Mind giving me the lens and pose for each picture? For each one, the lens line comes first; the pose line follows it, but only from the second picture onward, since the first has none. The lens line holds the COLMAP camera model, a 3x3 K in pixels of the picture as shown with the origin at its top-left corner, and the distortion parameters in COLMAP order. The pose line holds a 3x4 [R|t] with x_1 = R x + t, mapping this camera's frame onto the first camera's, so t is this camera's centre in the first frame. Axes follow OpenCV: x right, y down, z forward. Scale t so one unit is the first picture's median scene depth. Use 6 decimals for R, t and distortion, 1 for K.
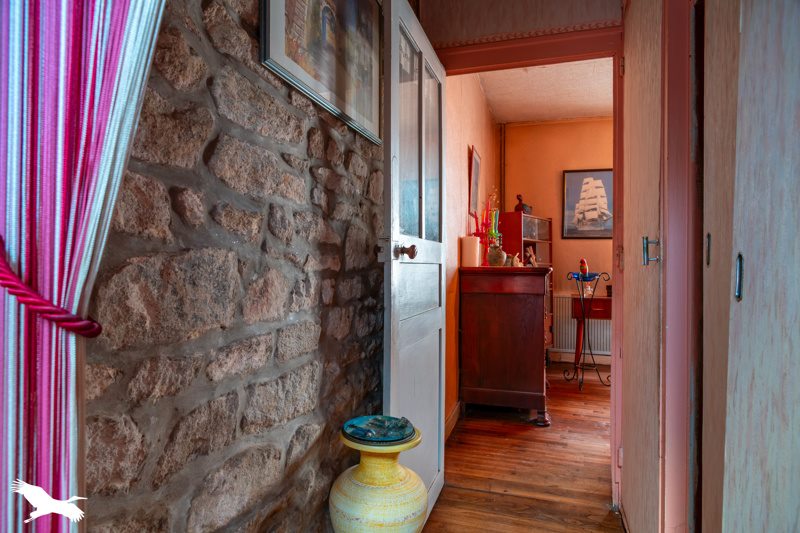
lens RADIAL K [[450.1, 0, 400.0], [0, 450.1, 266.5], [0, 0, 1]] dist [-0.001242, -0.000245]
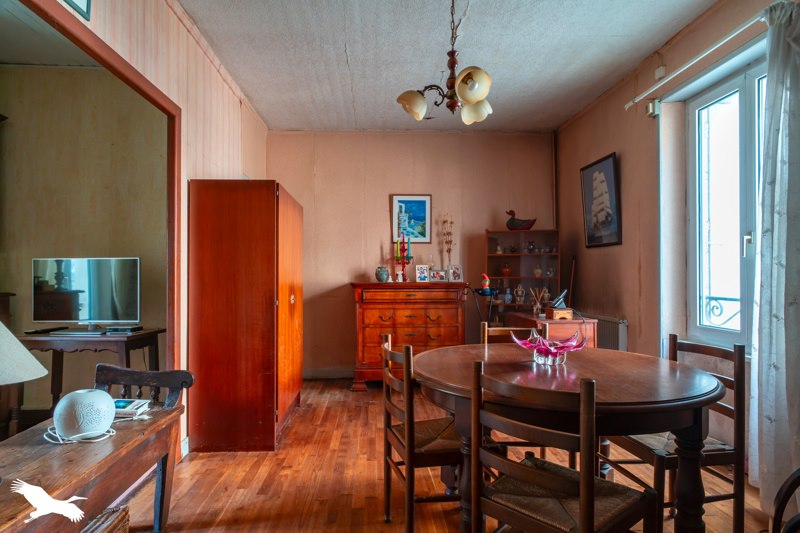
lens RADIAL K [[450.1, 0, 400.0], [0, 450.1, 266.5], [0, 0, 1]] dist [-0.001242, -0.000245]
pose [[0.345649, -0.023757, -0.938063, 1.062209], [0.009392, 0.999717, -0.021857, -0.010970], [0.938317, -0.001256, 0.345774, 0.382749]]
